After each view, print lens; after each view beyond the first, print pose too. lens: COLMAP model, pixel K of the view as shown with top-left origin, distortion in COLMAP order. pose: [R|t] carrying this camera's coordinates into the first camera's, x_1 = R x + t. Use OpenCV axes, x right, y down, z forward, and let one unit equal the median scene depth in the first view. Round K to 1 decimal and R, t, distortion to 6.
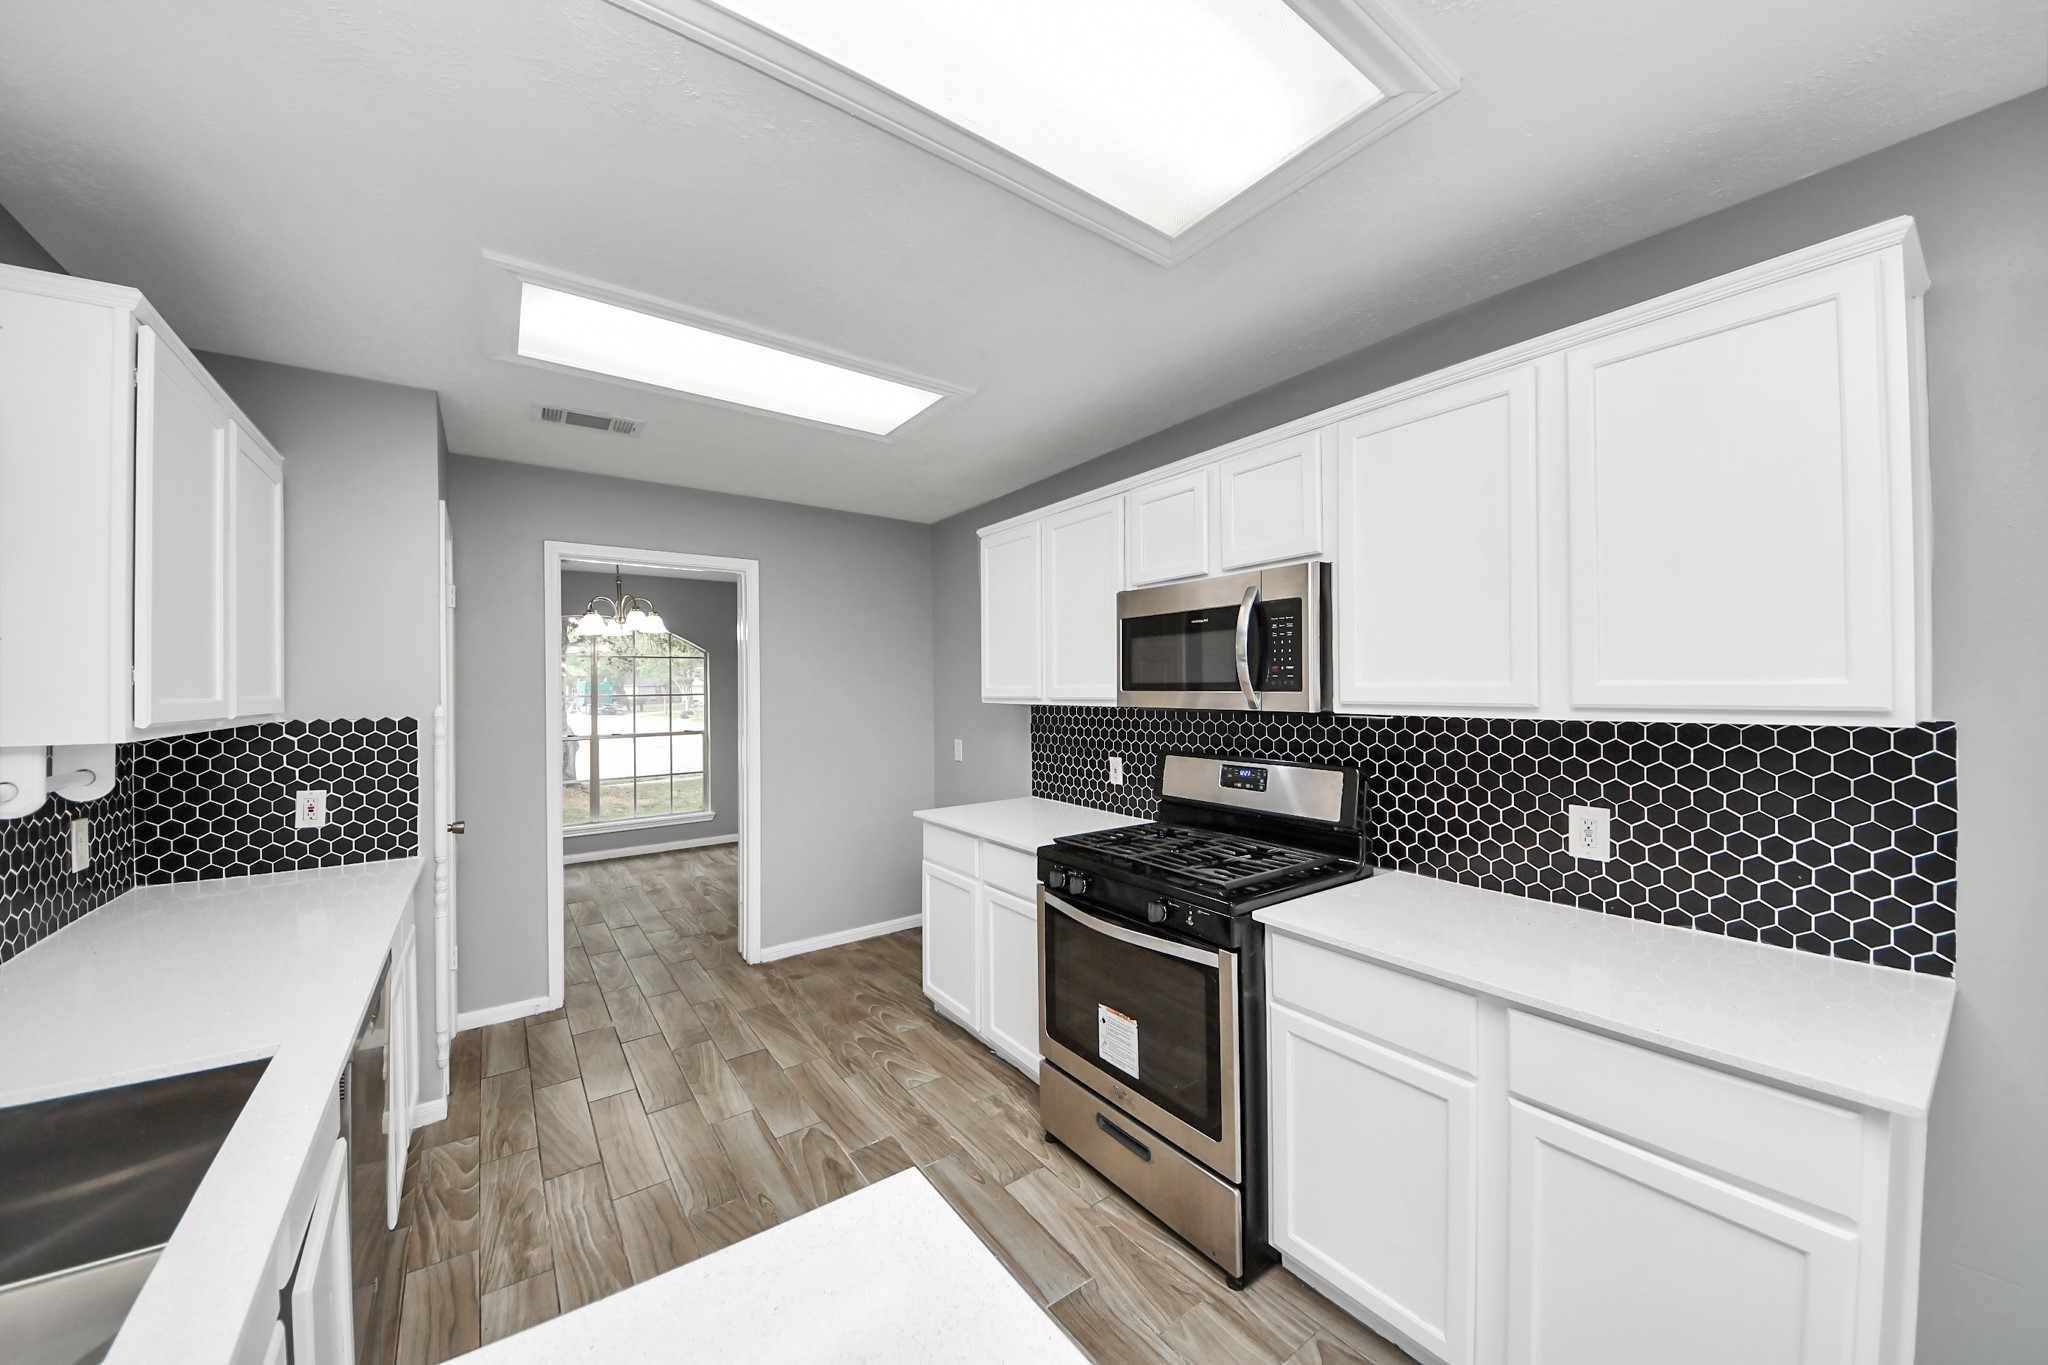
lens RADIAL K [[732.8, 0, 1014.5], [0, 732.8, 691.9], [0, 0, 1]] dist [-0.036220, -0.000022]
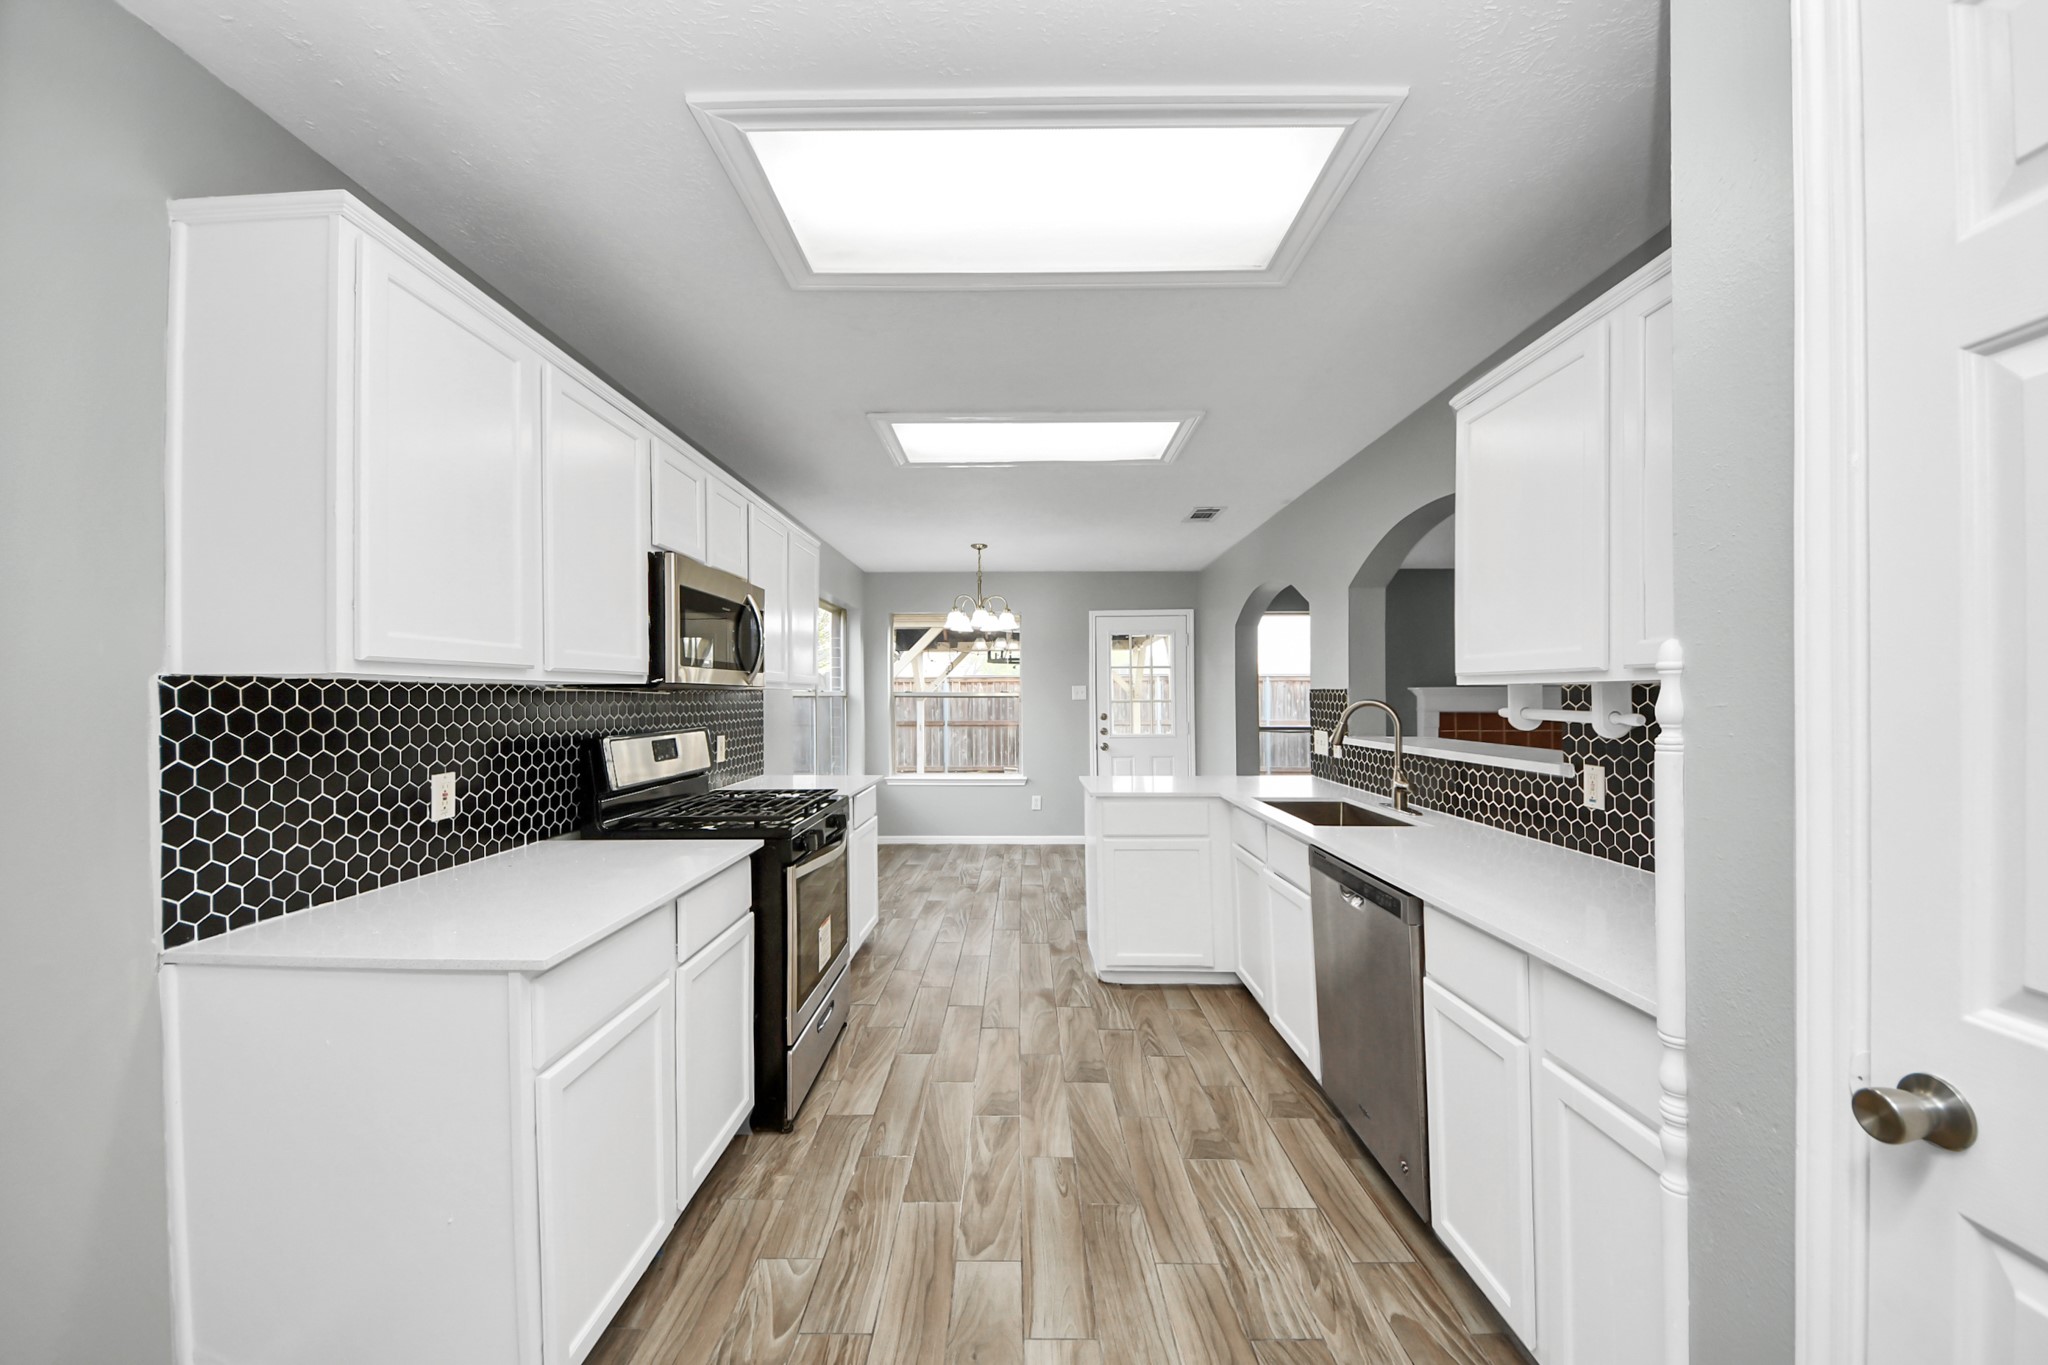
lens RADIAL K [[732.8, 0, 1014.5], [0, 732.8, 691.9], [0, 0, 1]] dist [-0.036220, -0.000022]
pose [[-0.815937, 0.011872, 0.578019, -0.714324], [0.010532, 0.999928, -0.005671, 0.040281], [-0.578045, 0.001460, -0.816003, 1.512052]]
